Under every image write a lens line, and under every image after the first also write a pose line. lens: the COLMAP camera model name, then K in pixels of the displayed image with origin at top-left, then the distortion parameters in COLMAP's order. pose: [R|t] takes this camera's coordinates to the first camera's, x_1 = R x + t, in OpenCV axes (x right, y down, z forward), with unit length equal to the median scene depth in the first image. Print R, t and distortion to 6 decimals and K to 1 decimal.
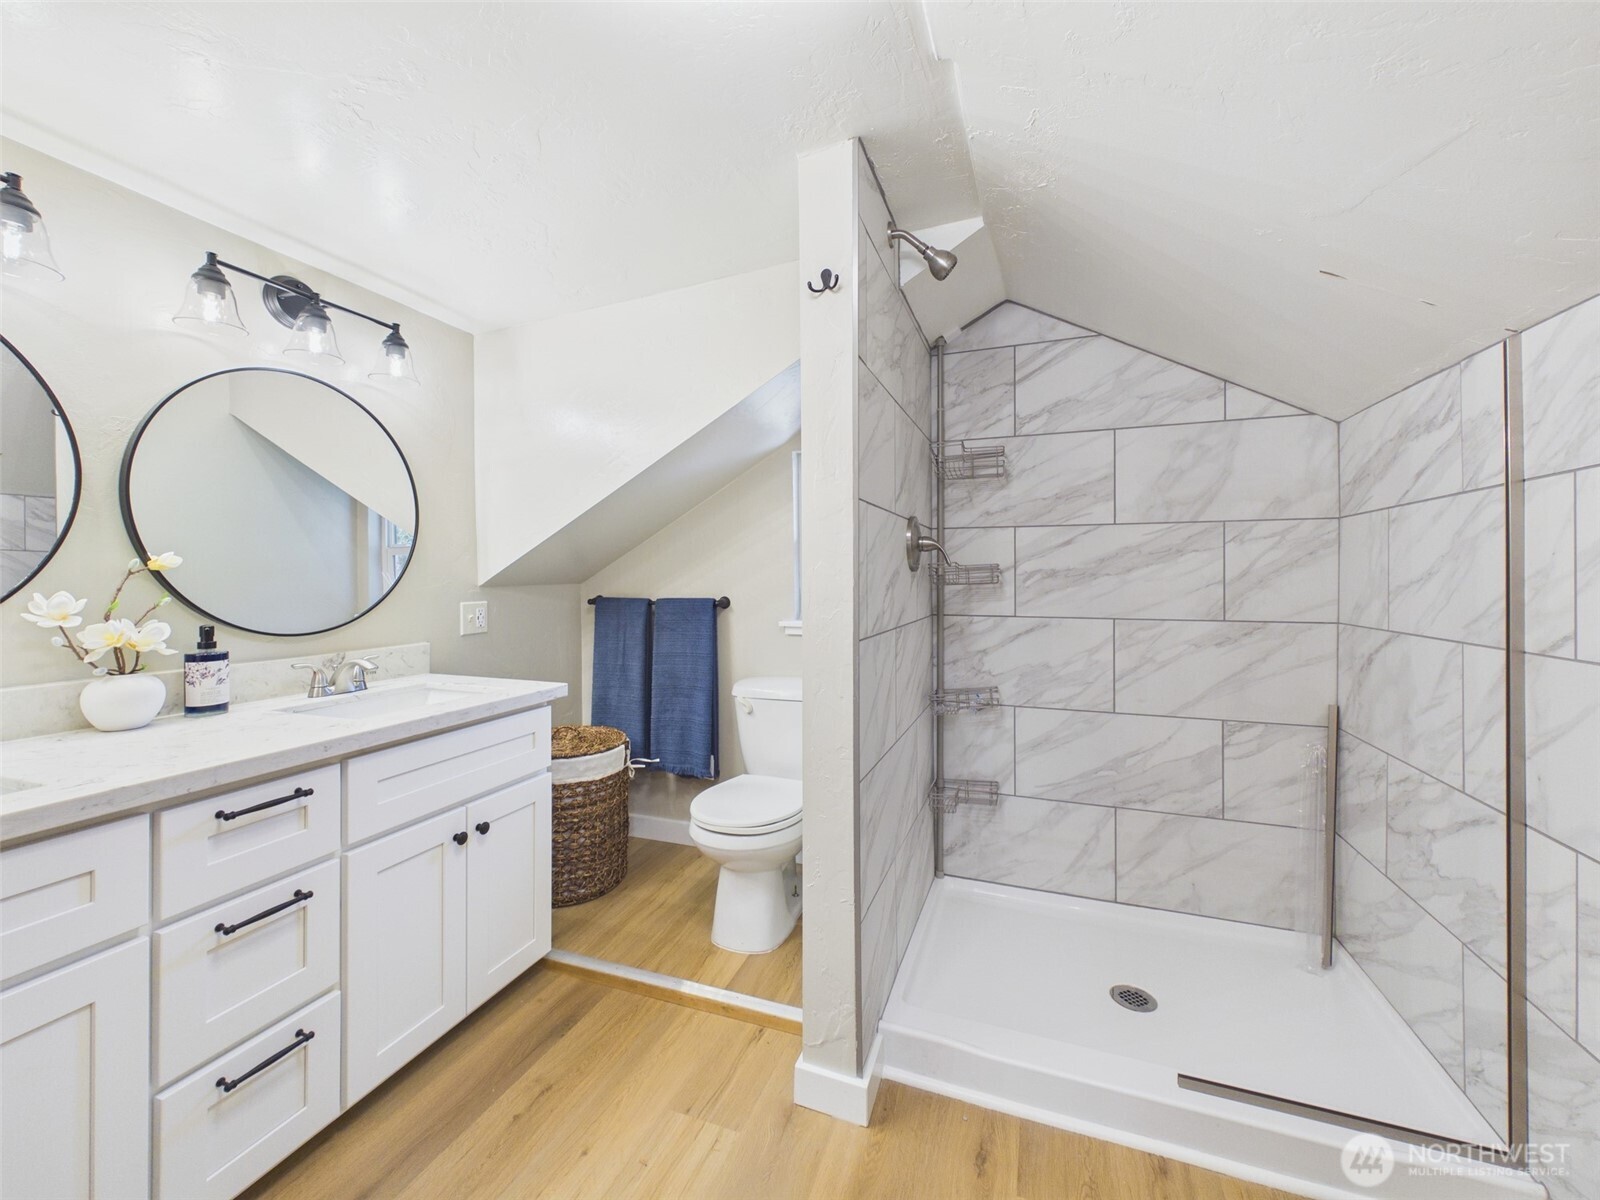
lens RADIAL K [[642.9, 0, 800.4], [0, 642.9, 573.6], [0, 0, 1]] dist [0.001863, -0.000043]
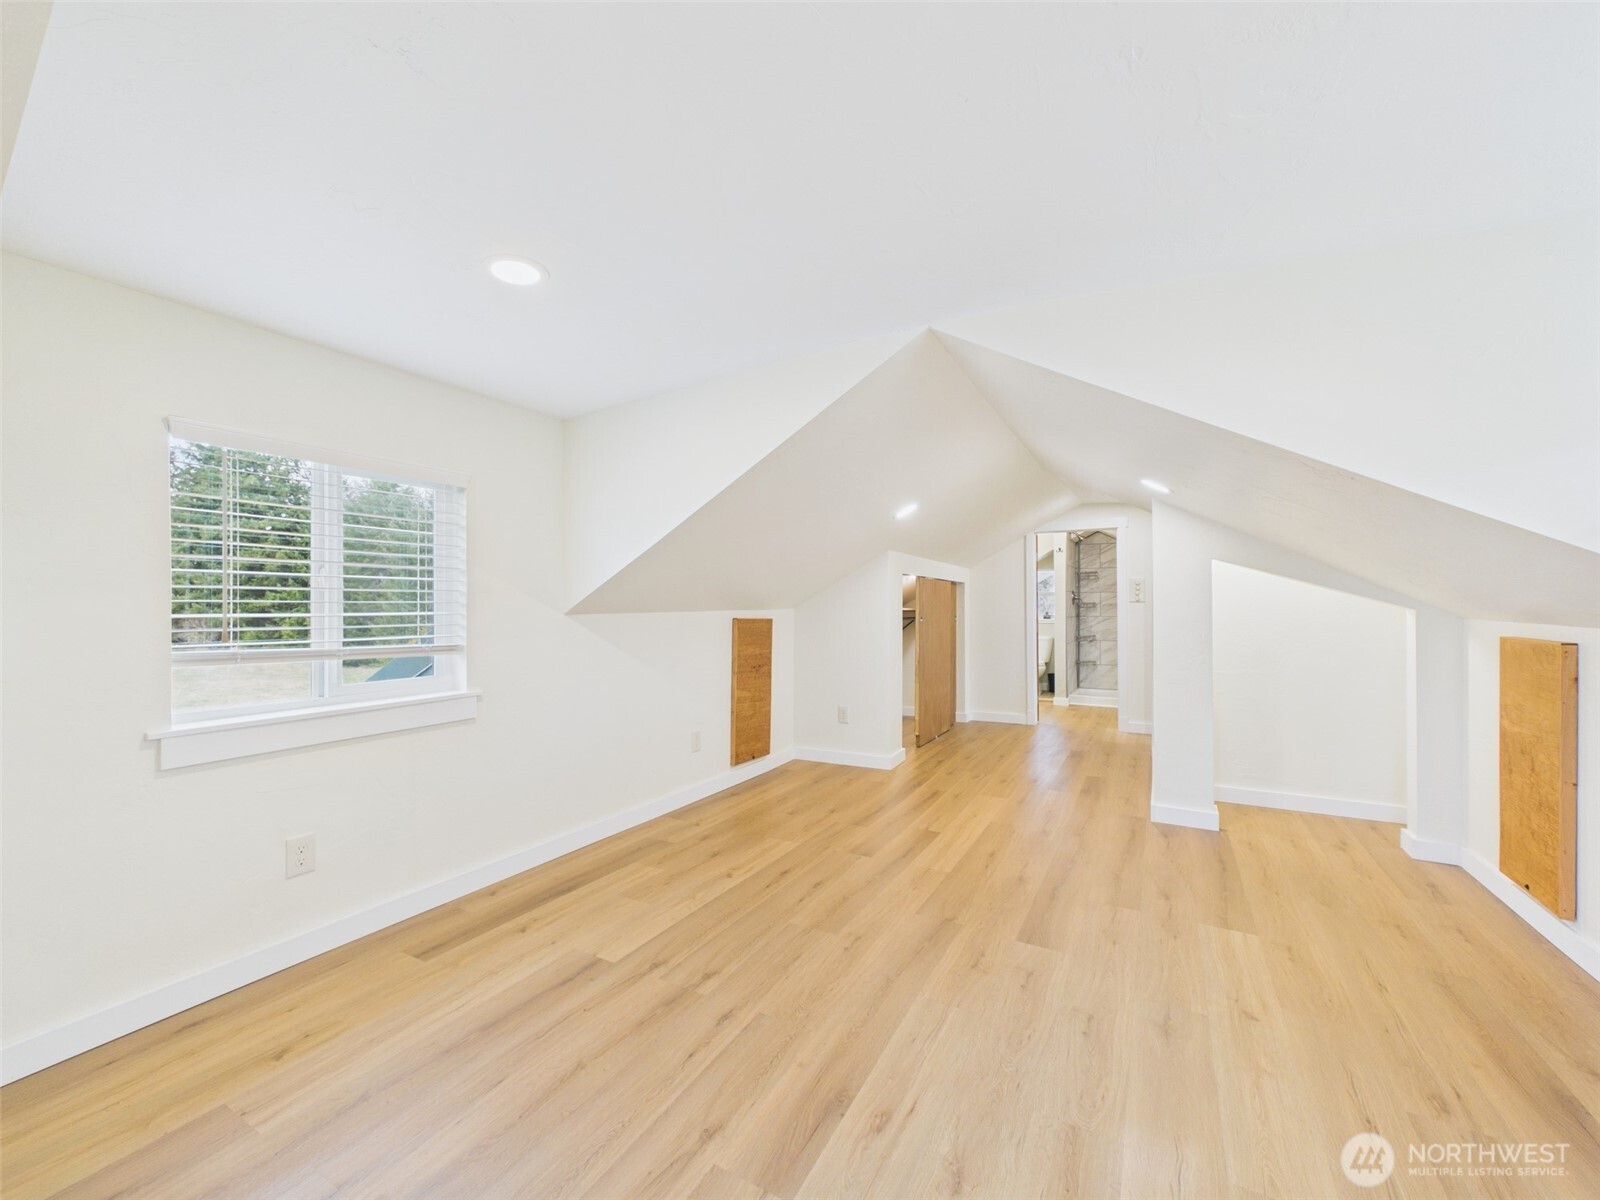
lens RADIAL K [[642.9, 0, 805.4], [0, 642.9, 609.3], [0, 0, 1]] dist [0.001863, -0.000043]
pose [[0.989789, -0.003320, -0.142502, -0.860725], [0.004227, 0.999973, 0.006061, -0.004213], [0.142478, -0.006602, 0.989776, -3.056091]]
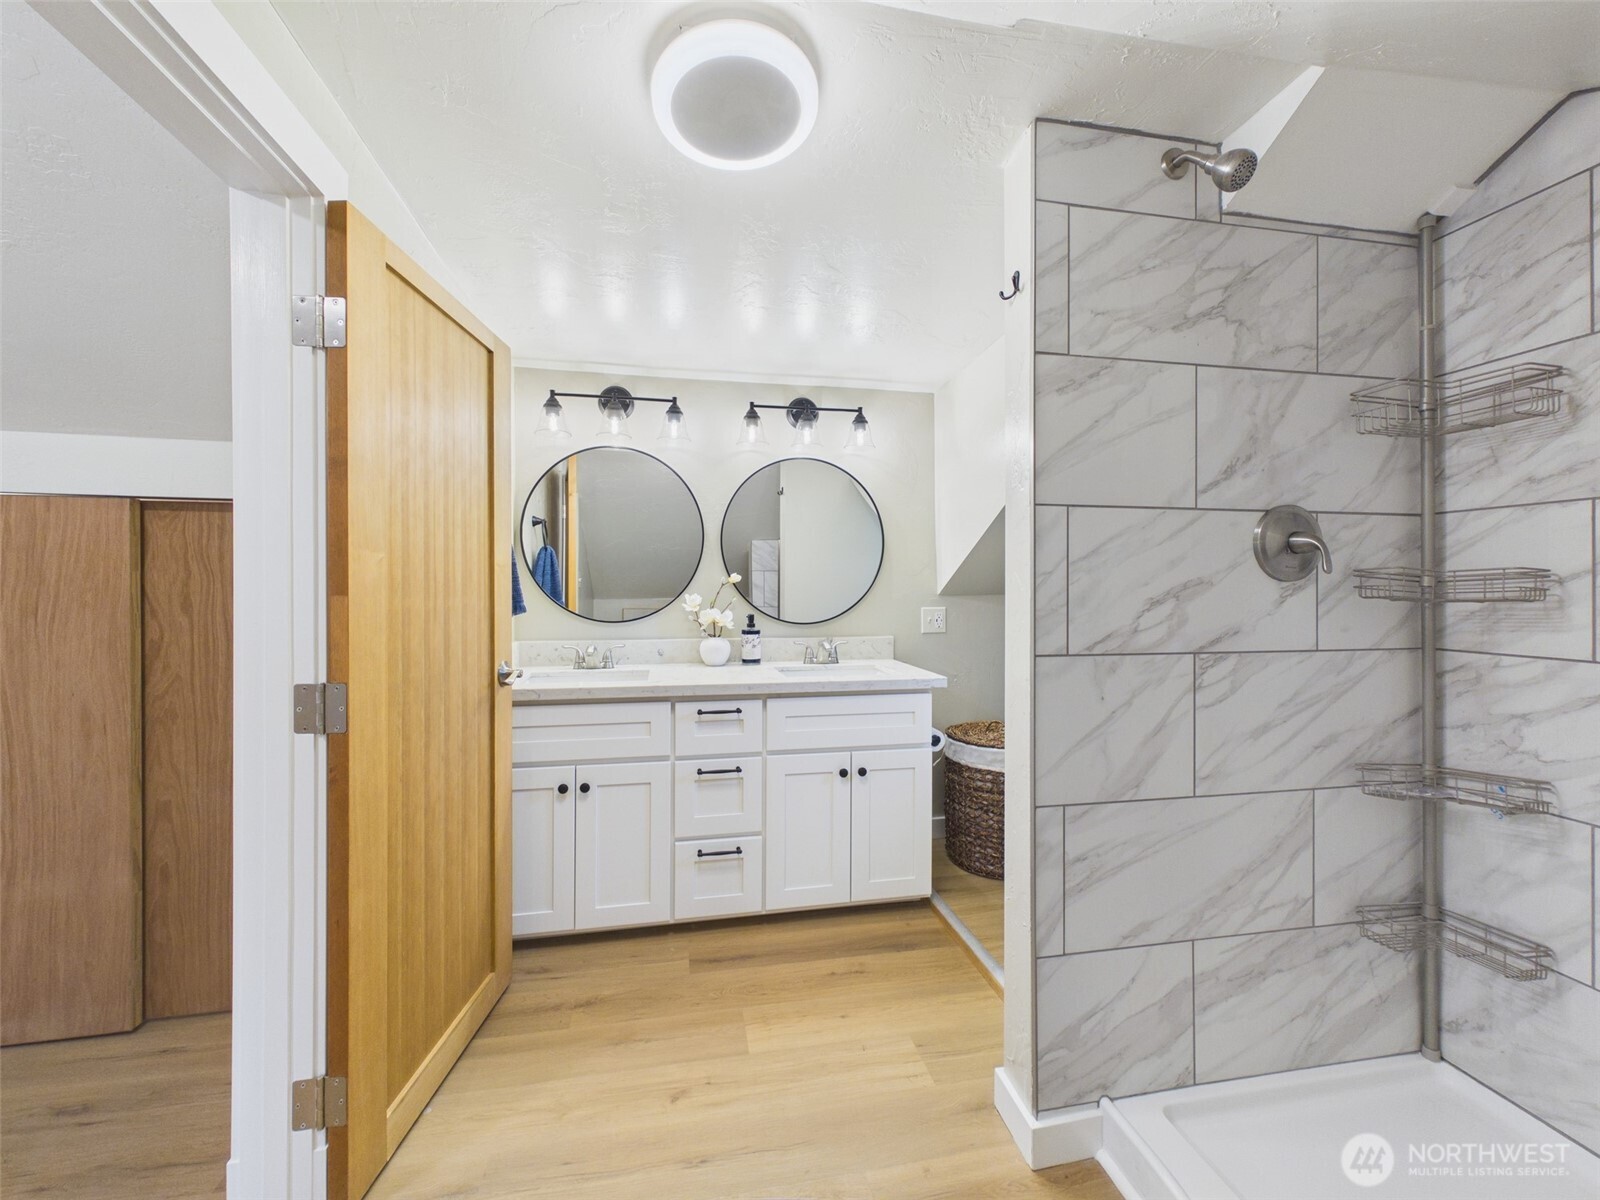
lens RADIAL K [[642.9, 0, 800.6], [0, 642.9, 589.1], [0, 0, 1]] dist [0.001863, -0.000043]
pose [[0.522118, 0.004982, -0.852859, 0.468520], [0.000395, 0.999981, 0.006083, 0.000932], [0.852873, -0.003513, 0.522106, 0.141280]]
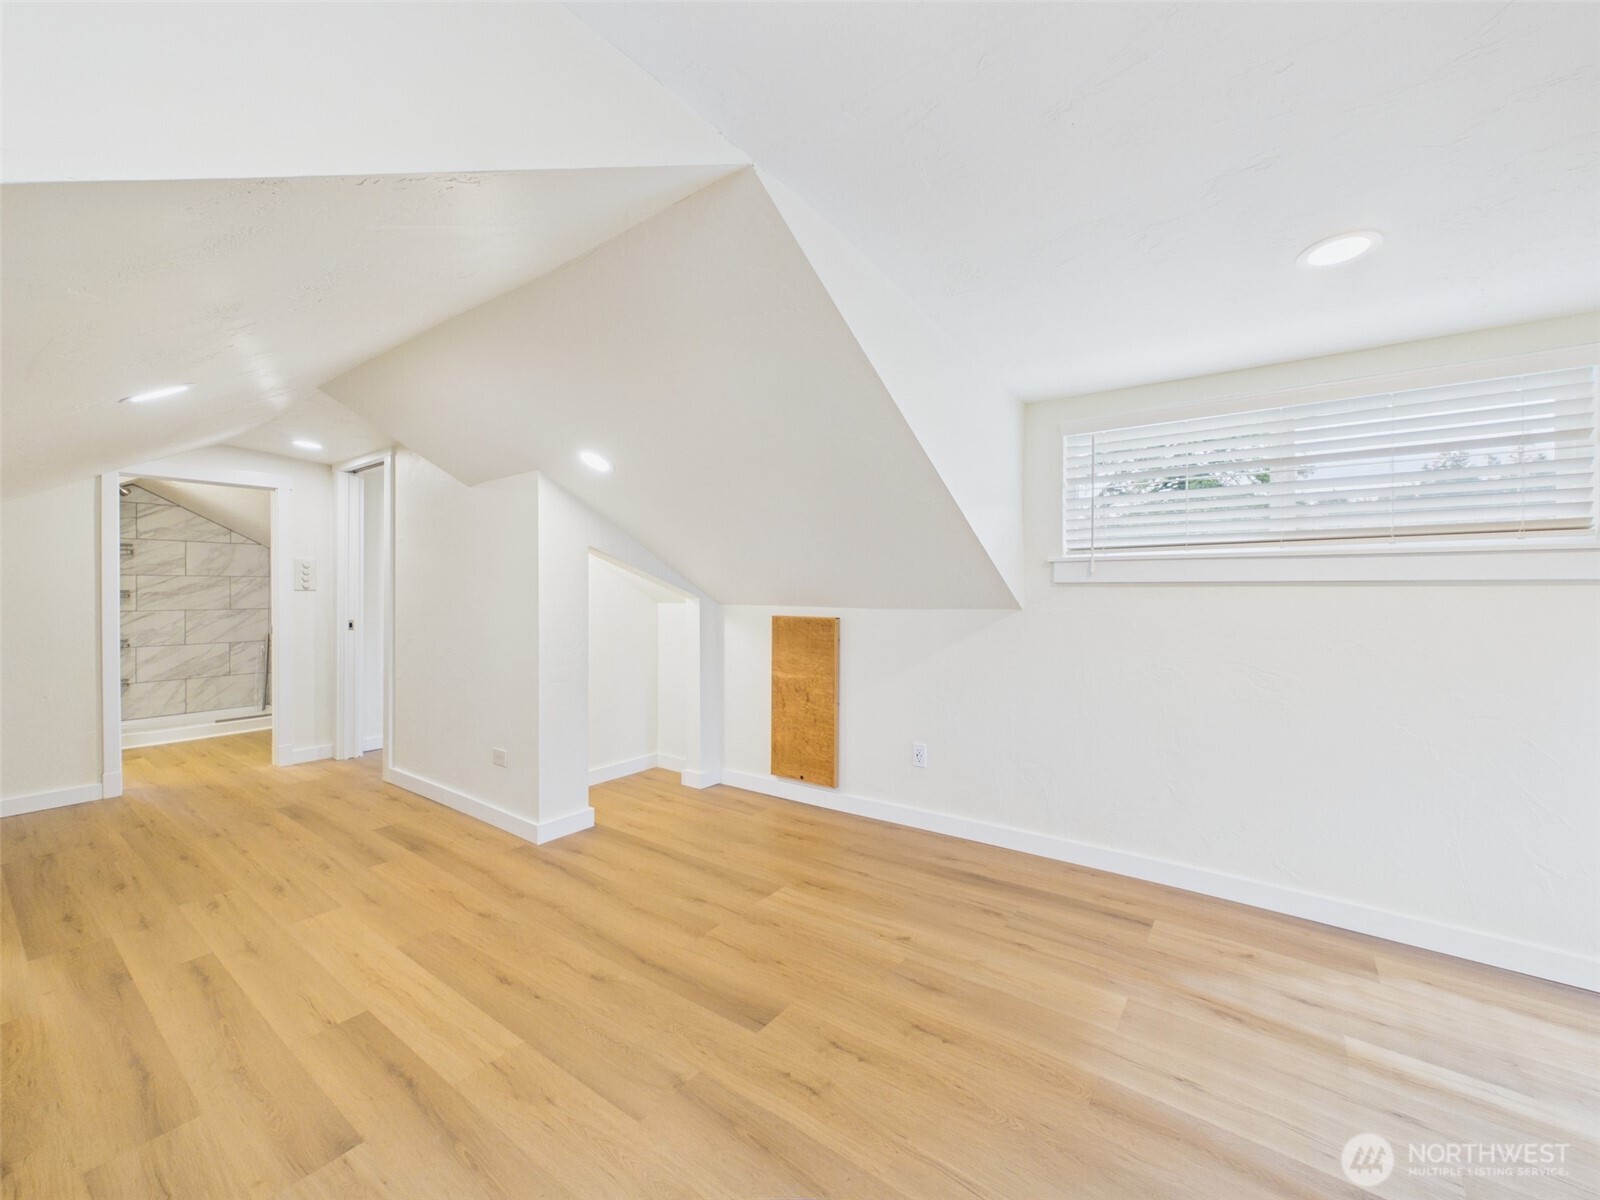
lens RADIAL K [[642.9, 0, 799.2], [0, 642.9, 590.5], [0, 0, 1]] dist [0.001863, -0.000043]
pose [[0.274645, 0.000425, 0.961546, -1.423619], [0.001127, 0.999999, -0.000764, -0.008099], [-0.961545, 0.001294, 0.274645, -2.255597]]
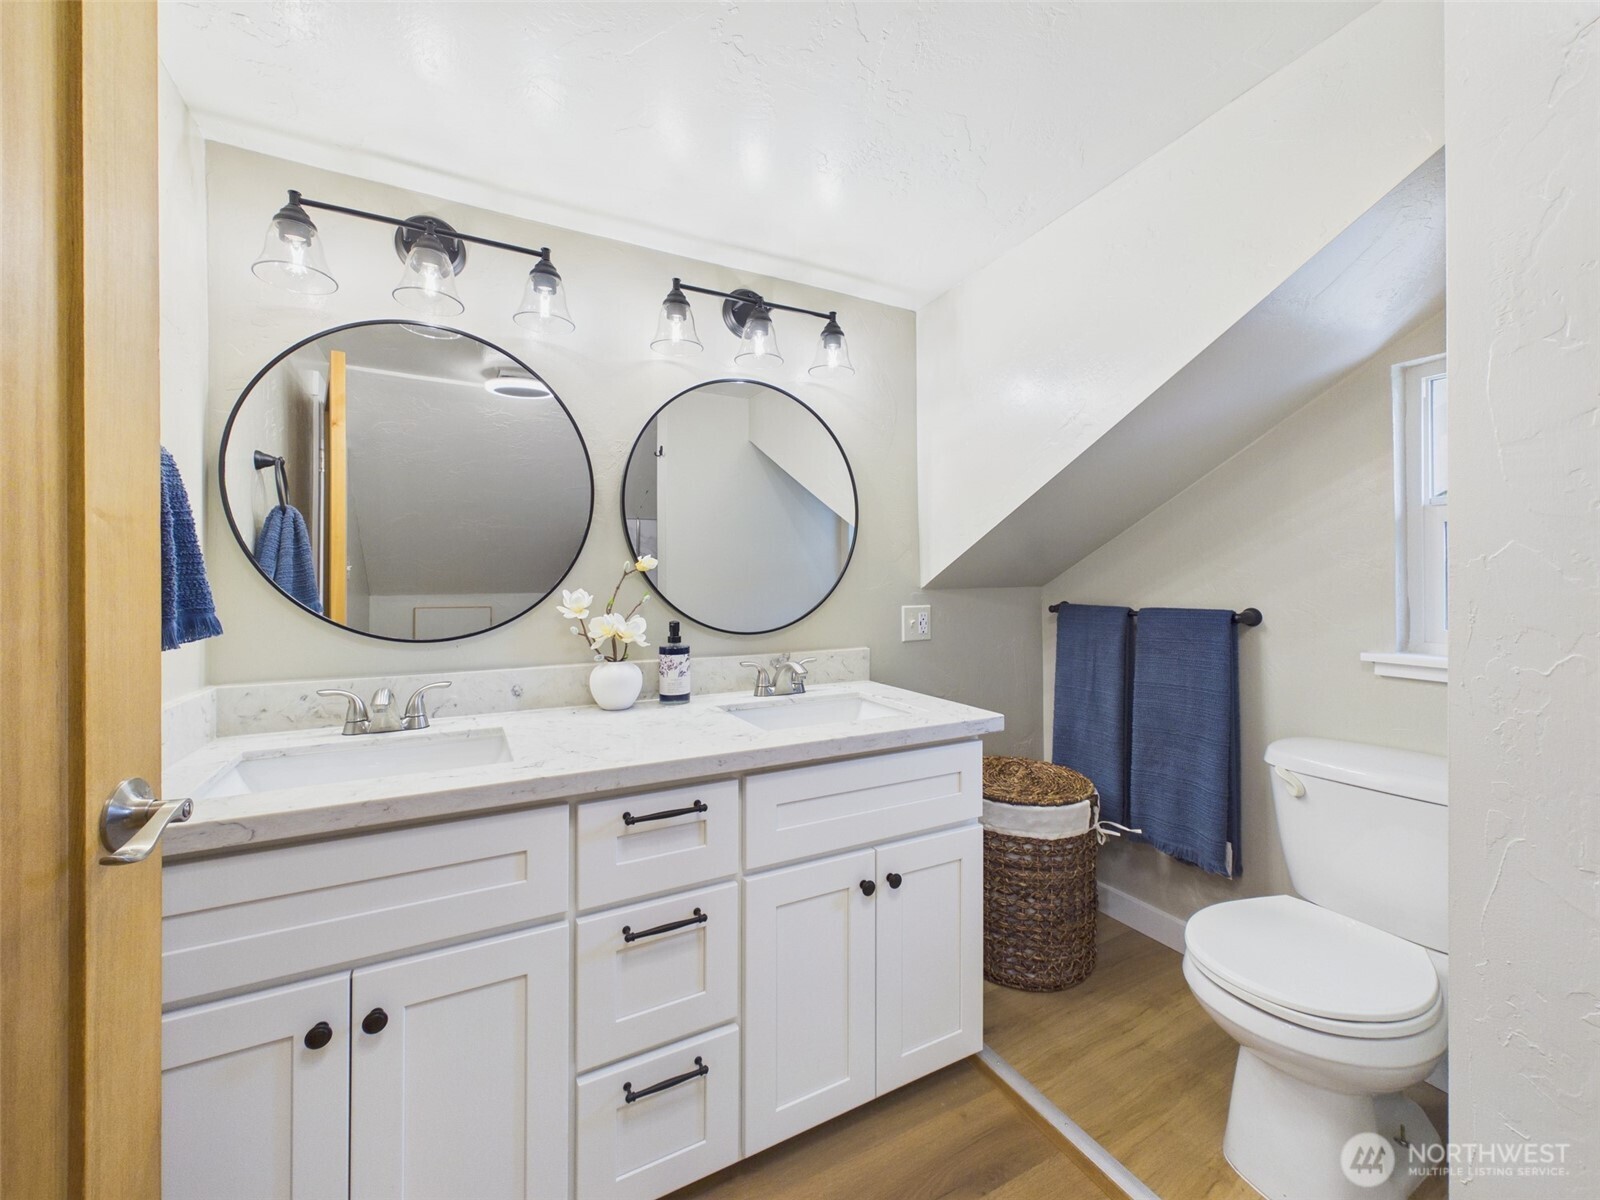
lens RADIAL K [[642.9, 0, 800.0], [0, 642.9, 579.0], [0, 0, 1]] dist [0.001863, -0.000043]
pose [[0.741398, 0.001559, -0.671064, -0.022123], [0.000993, 0.999994, 0.003420, 0.003563], [0.671065, -0.003202, 0.741392, 0.240003]]
